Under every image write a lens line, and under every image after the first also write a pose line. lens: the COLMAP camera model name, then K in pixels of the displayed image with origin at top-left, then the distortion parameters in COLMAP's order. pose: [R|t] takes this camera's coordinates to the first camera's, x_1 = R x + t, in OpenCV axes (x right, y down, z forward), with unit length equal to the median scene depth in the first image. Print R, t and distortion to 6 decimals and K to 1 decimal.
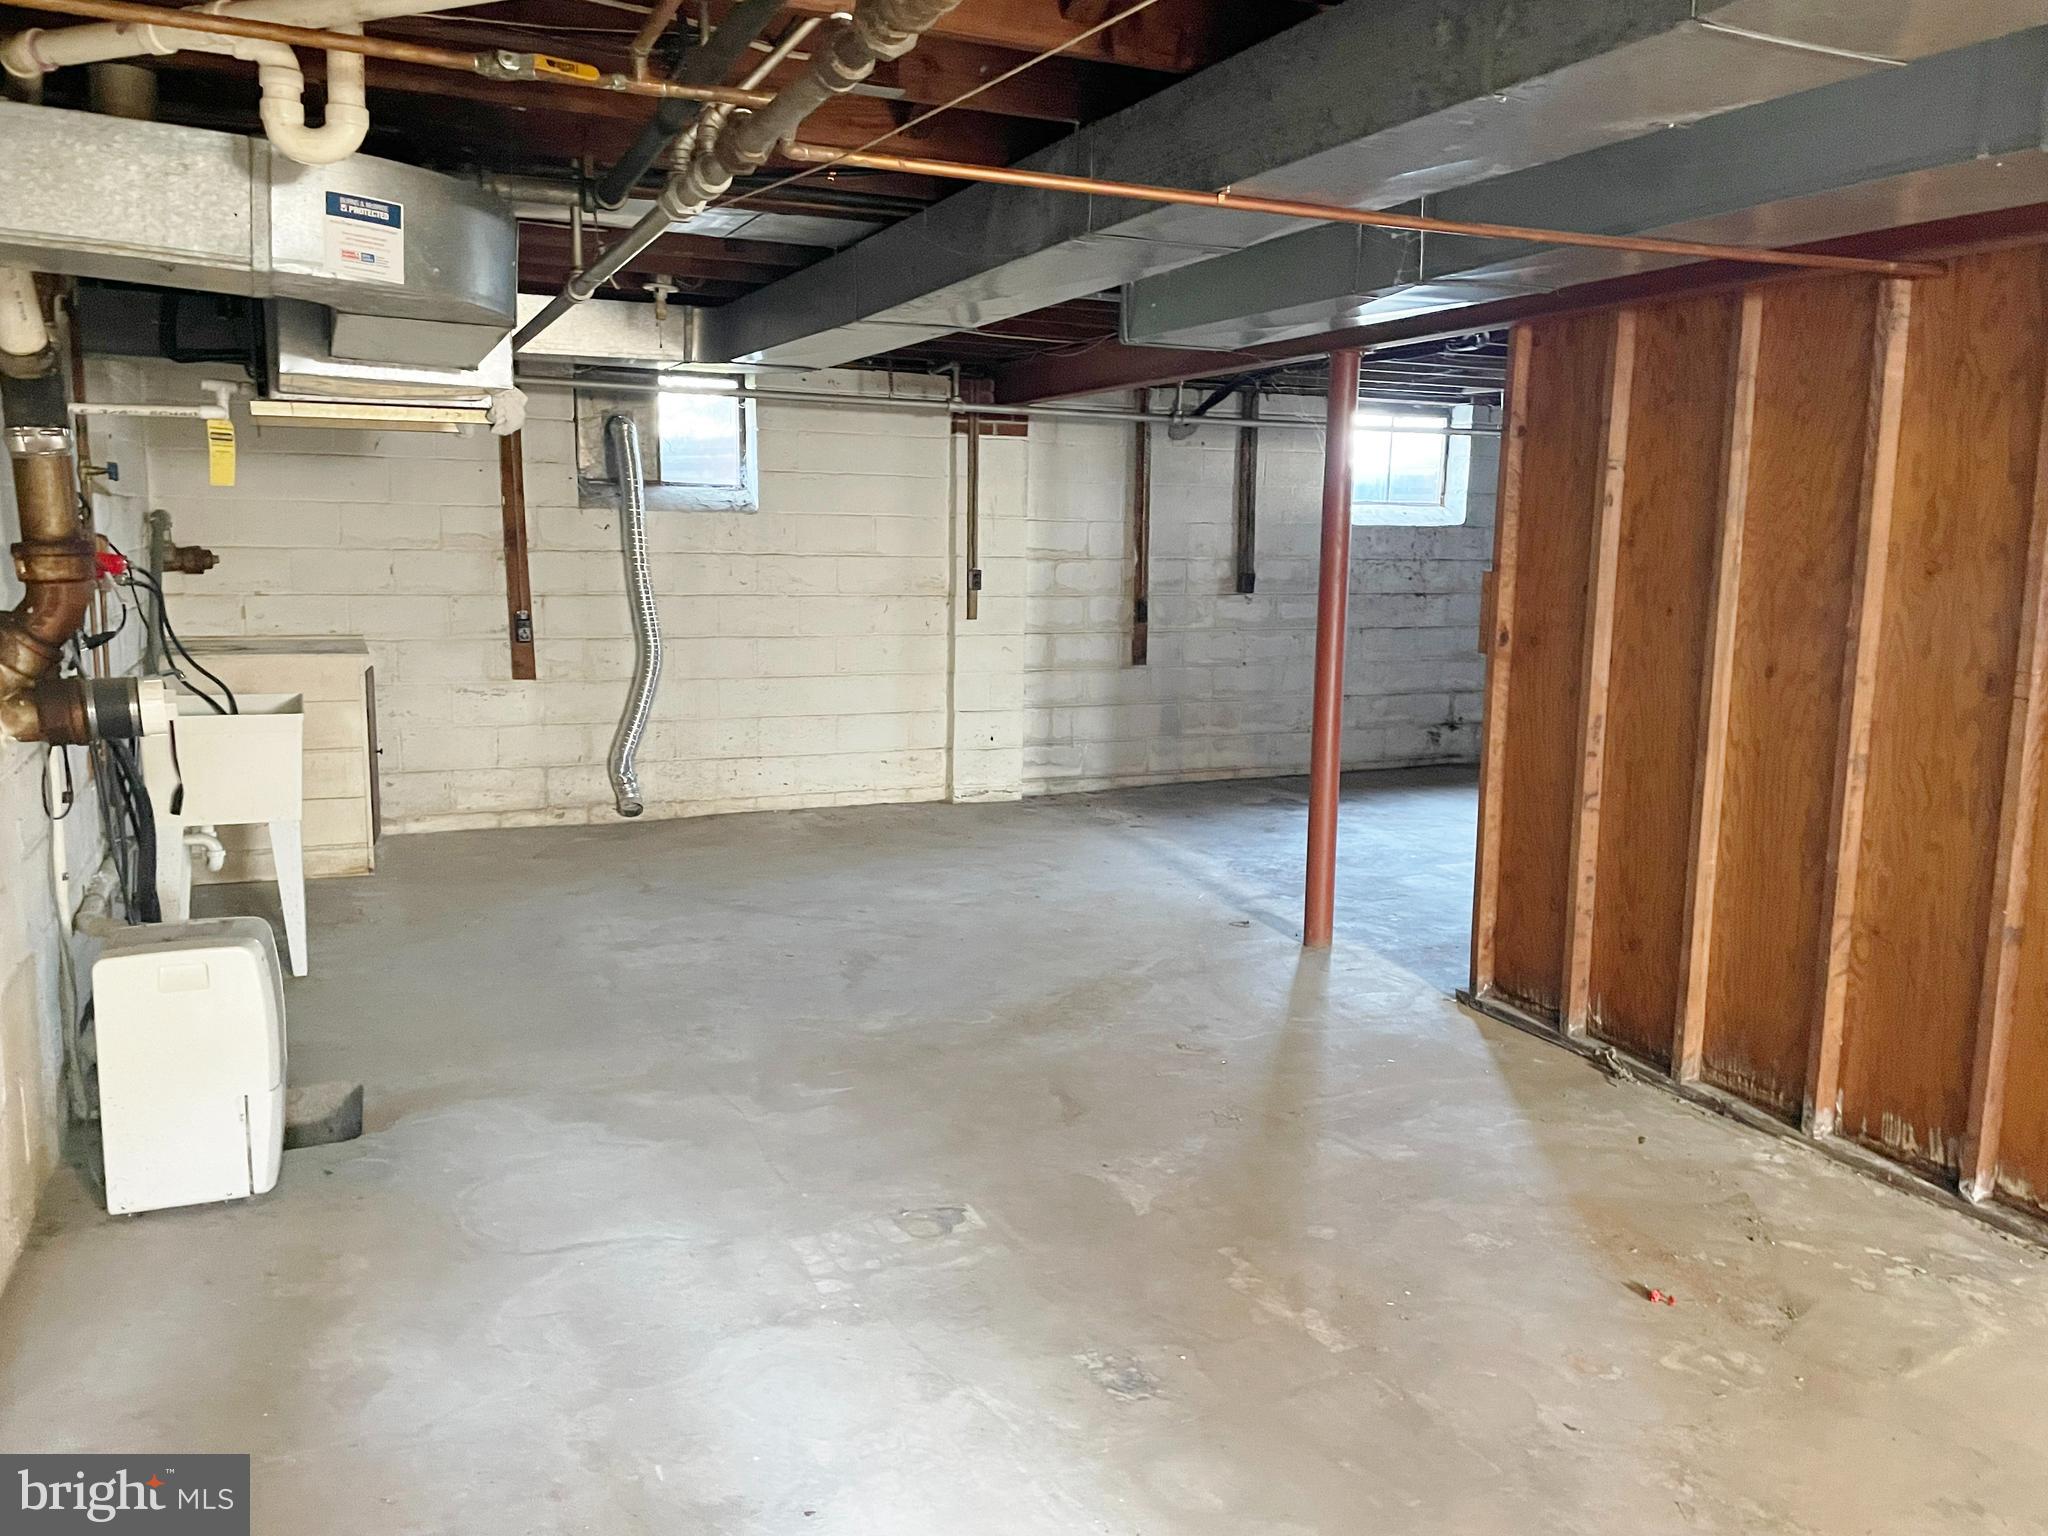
lens RADIAL K [[1537.7, 0, 1025.7], [0, 1537.7, 767.2], [0, 0, 1]] dist [-0.001643, -0.012730]
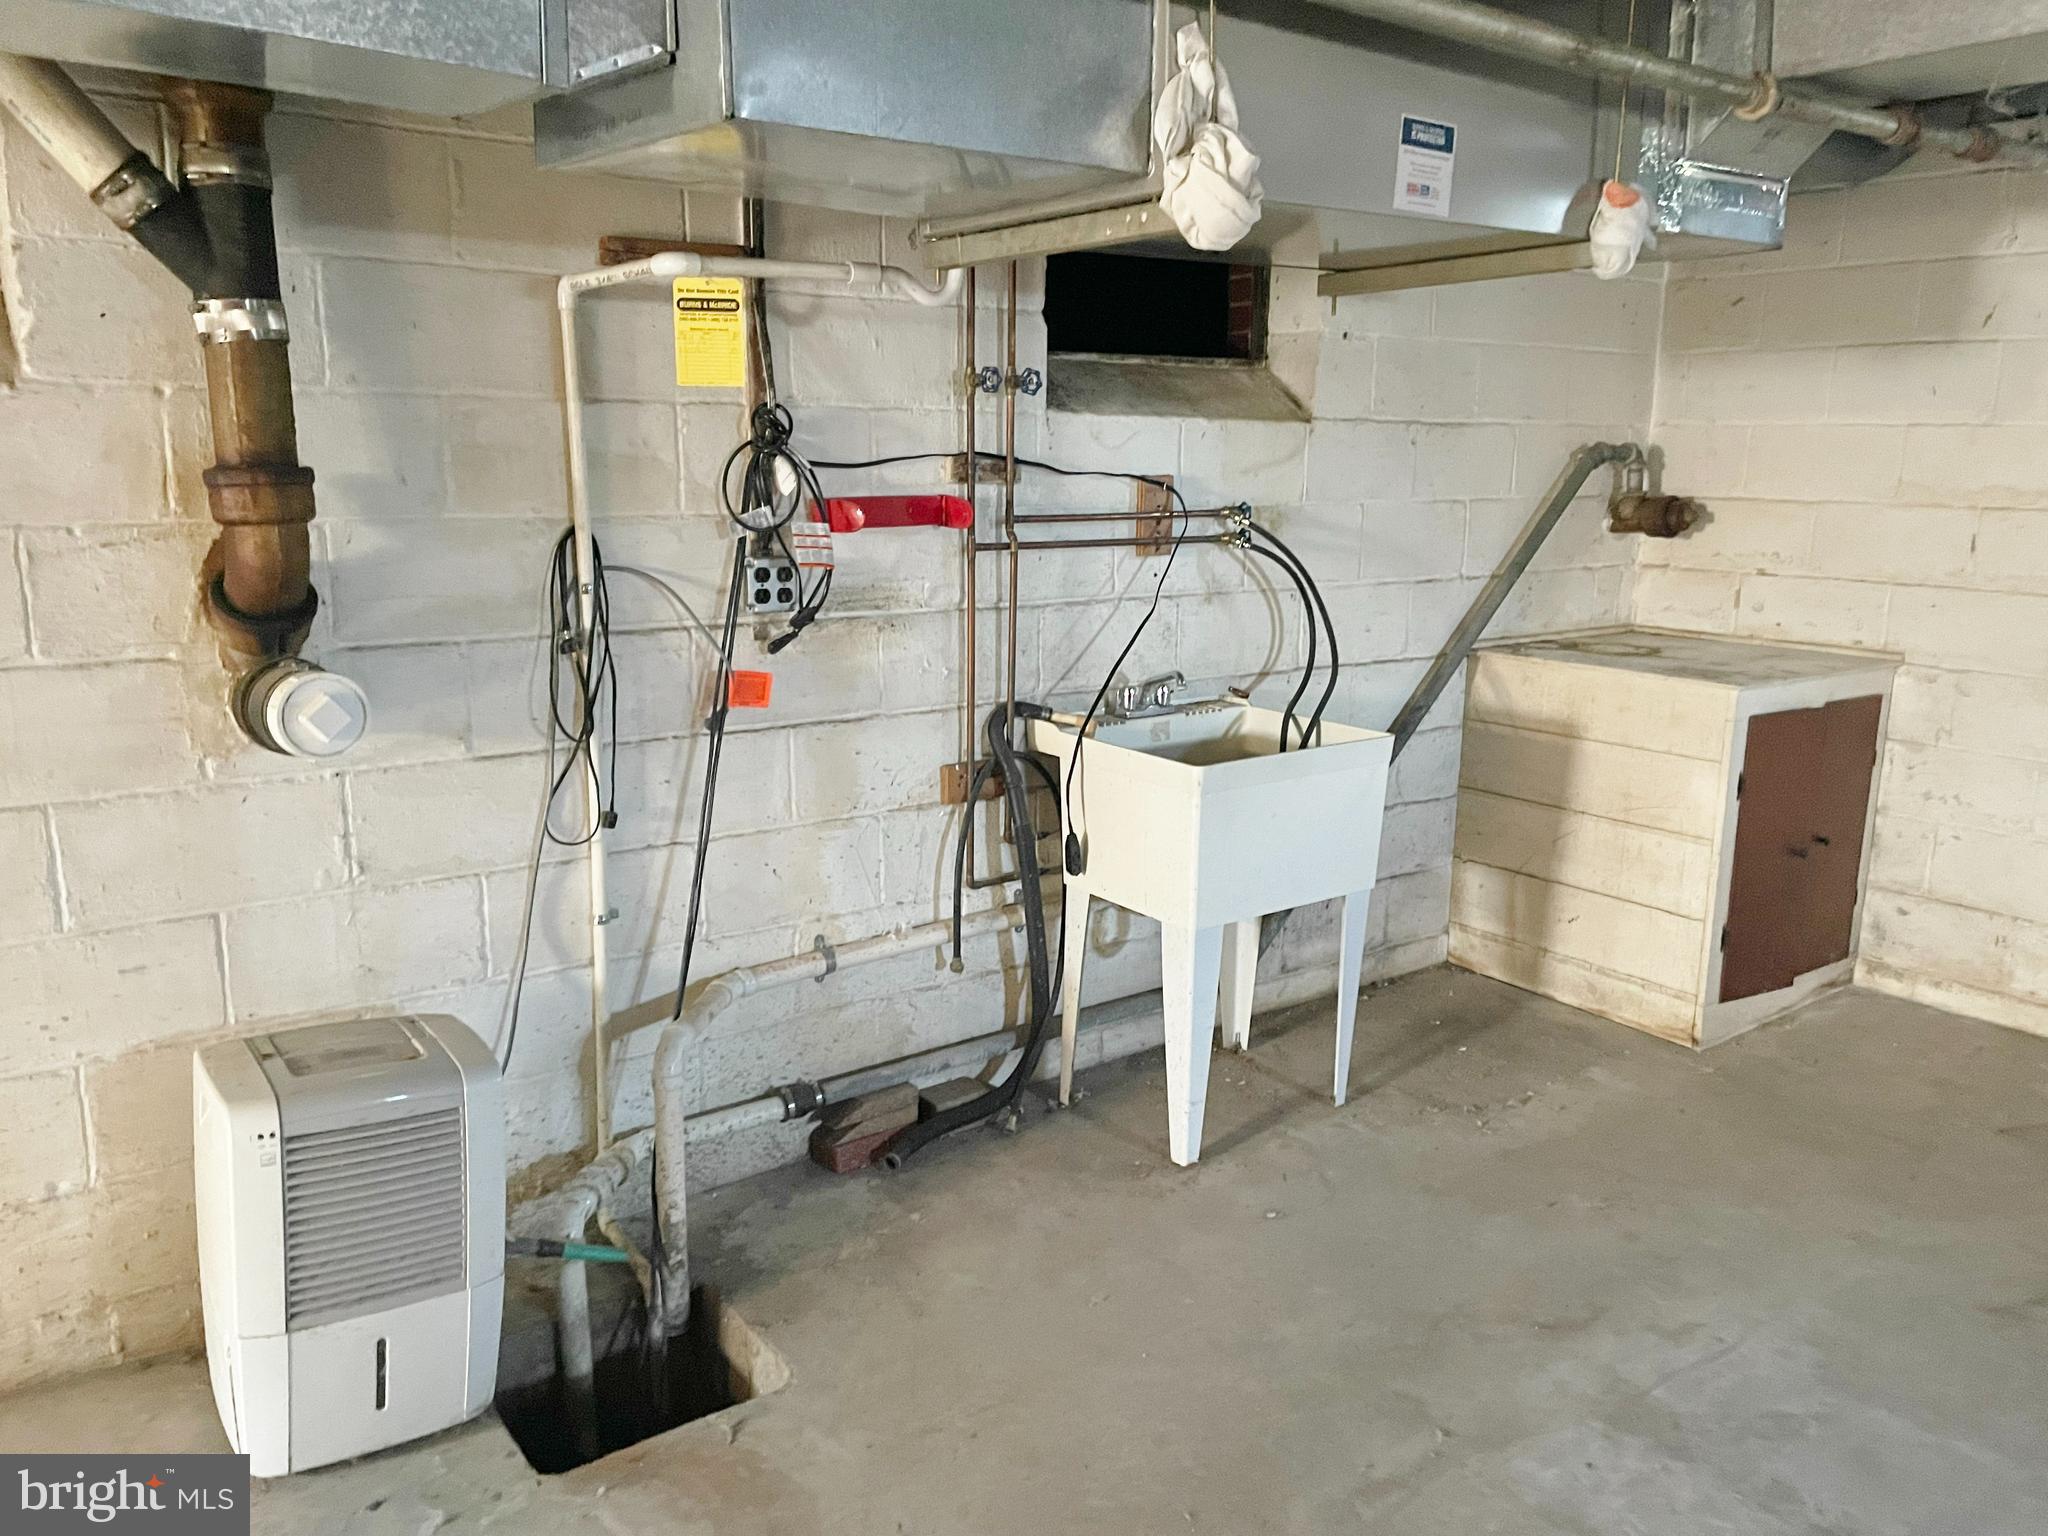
lens RADIAL K [[1537.7, 0, 1024.4], [0, 1537.7, 765.1], [0, 0, 1]] dist [-0.001643, -0.012730]
pose [[0.185960, 0.187419, -0.964517, 0.099611], [-0.151365, 0.975386, 0.160347, -0.110108], [0.970828, 0.116176, 0.209752, 0.698589]]
